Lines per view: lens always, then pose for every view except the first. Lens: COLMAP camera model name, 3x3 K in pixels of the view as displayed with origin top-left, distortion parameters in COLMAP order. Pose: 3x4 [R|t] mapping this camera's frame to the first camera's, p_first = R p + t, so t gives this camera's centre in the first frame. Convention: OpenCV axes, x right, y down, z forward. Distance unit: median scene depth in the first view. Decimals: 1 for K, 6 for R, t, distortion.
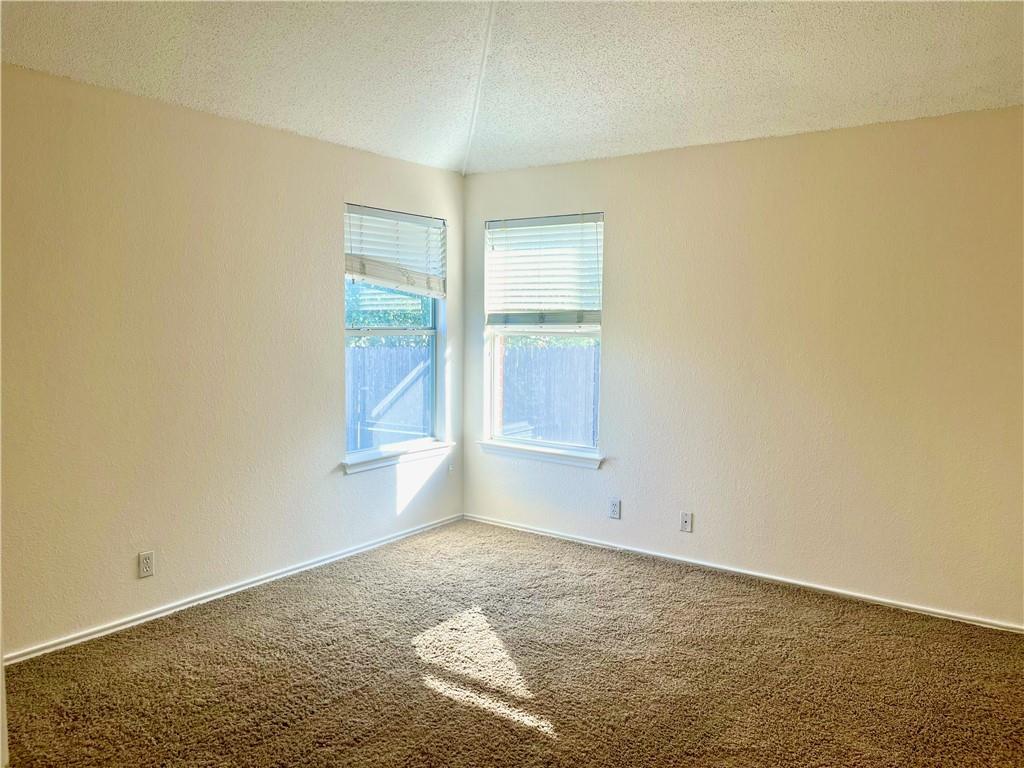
lens RADIAL K [[780.4, 0, 512.0], [0, 780.4, 384.0], [0, 0, 1]] dist [0.101670, -0.129938]
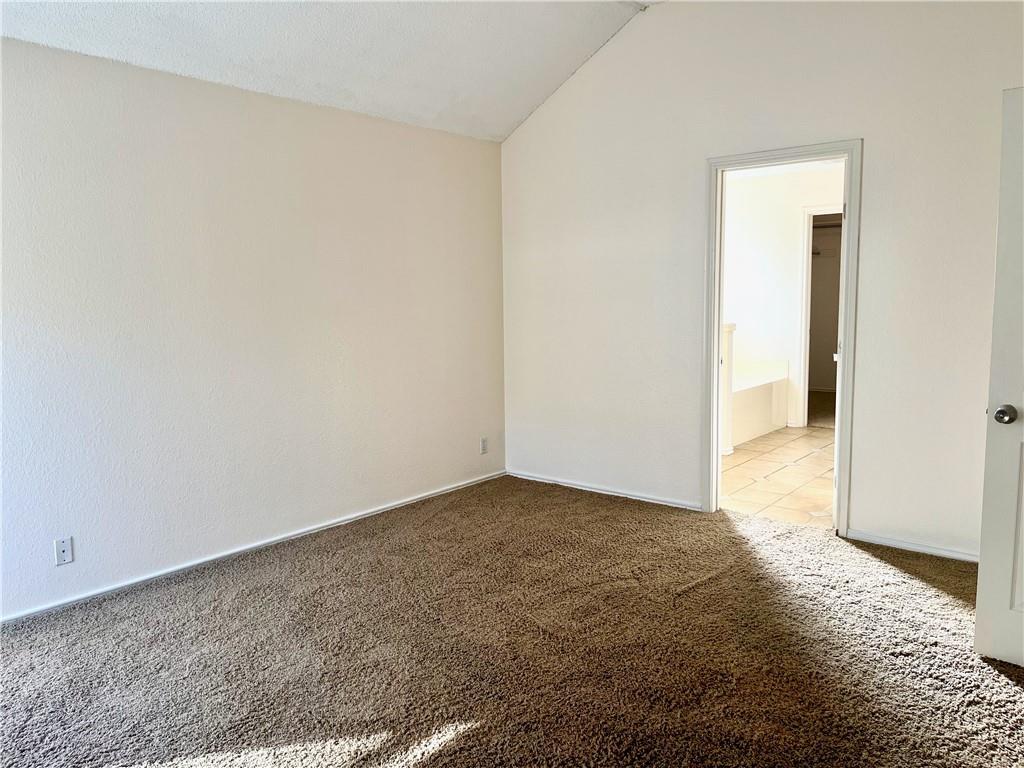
lens RADIAL K [[780.4, 0, 512.0], [0, 780.4, 384.0], [0, 0, 1]] dist [0.101670, -0.129938]
pose [[0.055825, -0.134666, 0.989317, -0.562914], [0.090073, 0.987501, 0.129336, -0.049343], [-0.994369, 0.081890, 0.067257, 0.590694]]
